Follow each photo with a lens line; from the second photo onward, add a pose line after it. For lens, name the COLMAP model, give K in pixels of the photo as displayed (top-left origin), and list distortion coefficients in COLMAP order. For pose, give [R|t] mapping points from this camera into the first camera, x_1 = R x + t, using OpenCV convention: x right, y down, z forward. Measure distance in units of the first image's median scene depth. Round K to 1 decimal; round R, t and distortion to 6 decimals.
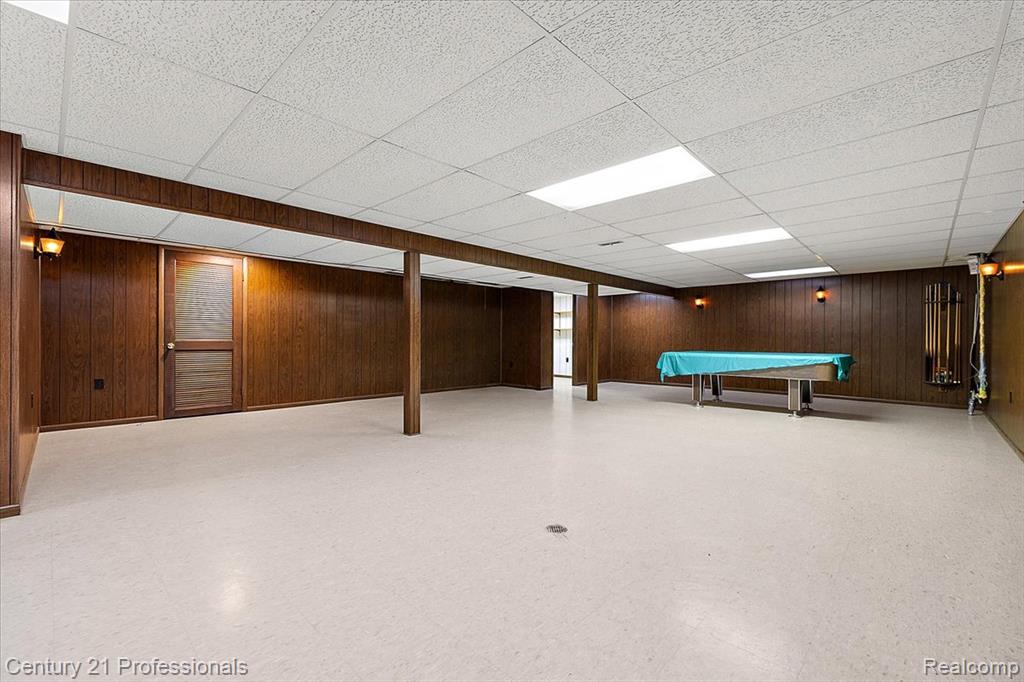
lens RADIAL K [[432.6, 0, 511.2], [0, 432.6, 338.1], [0, 0, 1]] dist [0.003831, -0.000213]
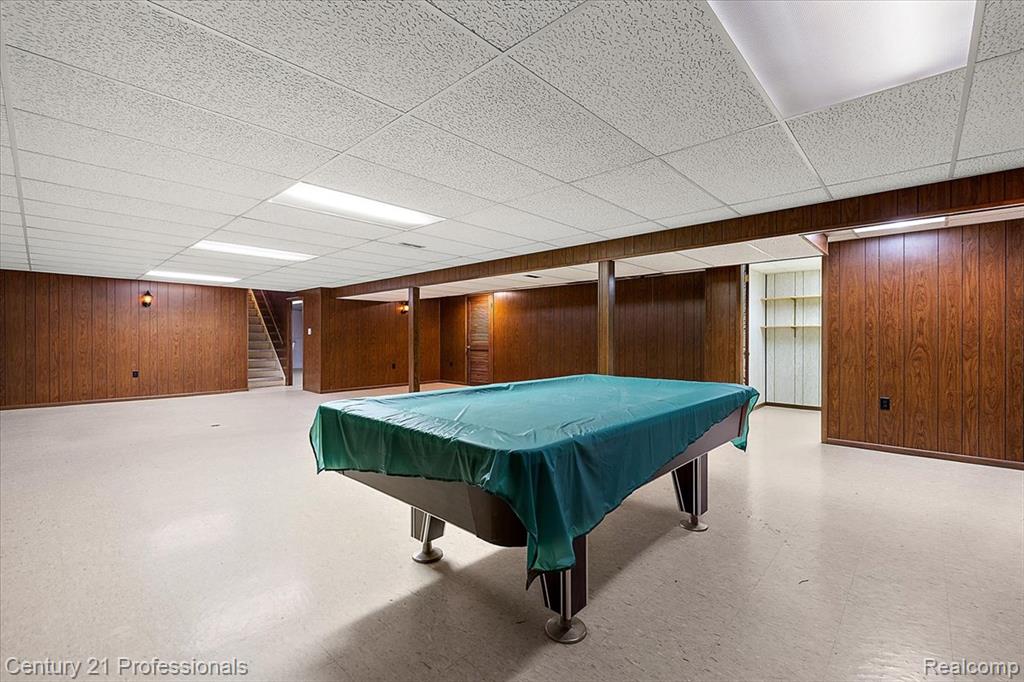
lens RADIAL K [[432.6, 0, 511.2], [0, 432.6, 338.1], [0, 0, 1]] dist [0.003831, -0.000213]
pose [[0.021514, -0.010753, -0.999711, 0.885419], [0.002778, 0.999939, -0.010696, -0.001002], [0.999765, -0.002548, 0.021542, 0.890372]]
